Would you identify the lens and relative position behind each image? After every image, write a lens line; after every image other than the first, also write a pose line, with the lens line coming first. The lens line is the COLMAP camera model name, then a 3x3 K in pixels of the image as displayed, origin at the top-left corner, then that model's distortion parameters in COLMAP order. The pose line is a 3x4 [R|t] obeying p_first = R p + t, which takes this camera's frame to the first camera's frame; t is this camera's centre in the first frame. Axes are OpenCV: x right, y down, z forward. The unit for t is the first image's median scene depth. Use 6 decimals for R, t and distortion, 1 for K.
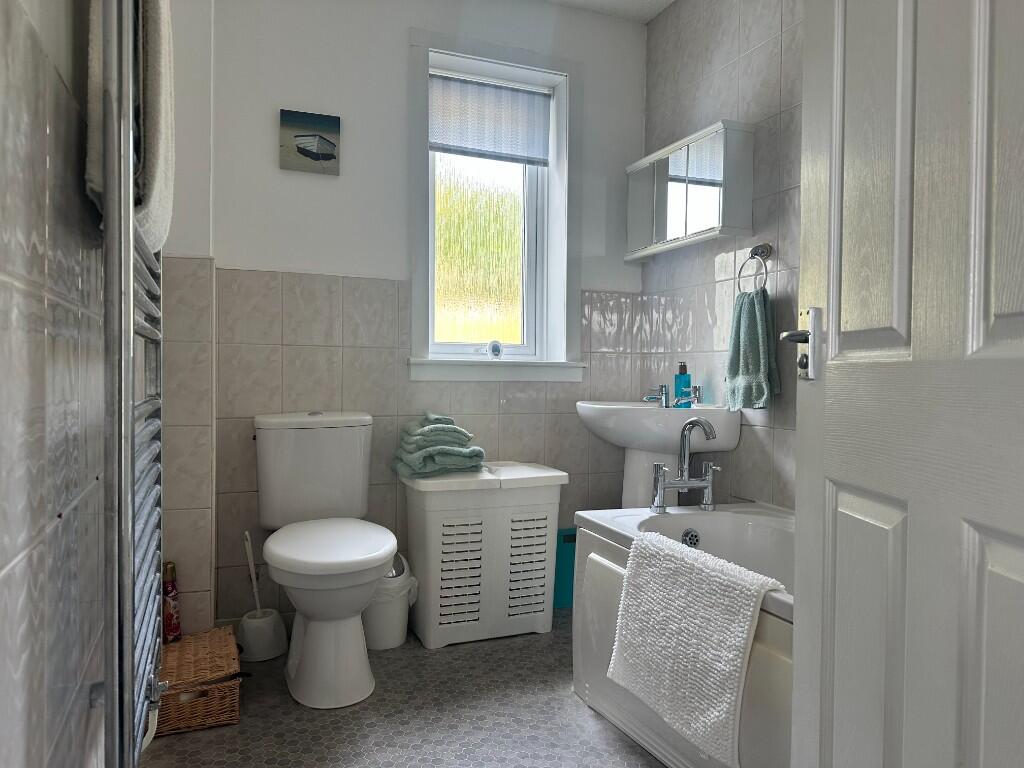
lens RADIAL K [[710.8, 0, 518.0], [0, 710.8, 383.4], [0, 0, 1]] dist [0.109045, -0.146800]
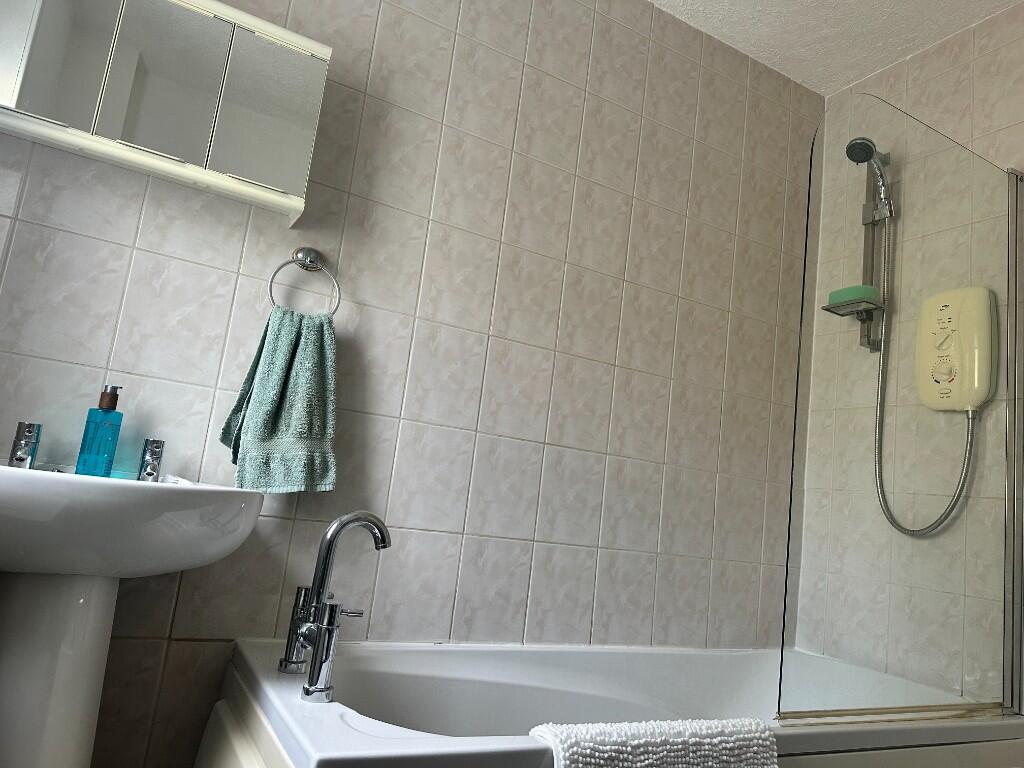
lens RADIAL K [[710.8, 0, 518.0], [0, 710.8, 383.4], [0, 0, 1]] dist [0.109045, -0.146800]
pose [[-0.111152, 0.136085, 0.984442, -0.354153], [-0.105841, 0.983325, -0.147881, 0.014976], [-0.988151, -0.120632, -0.094896, 0.890050]]
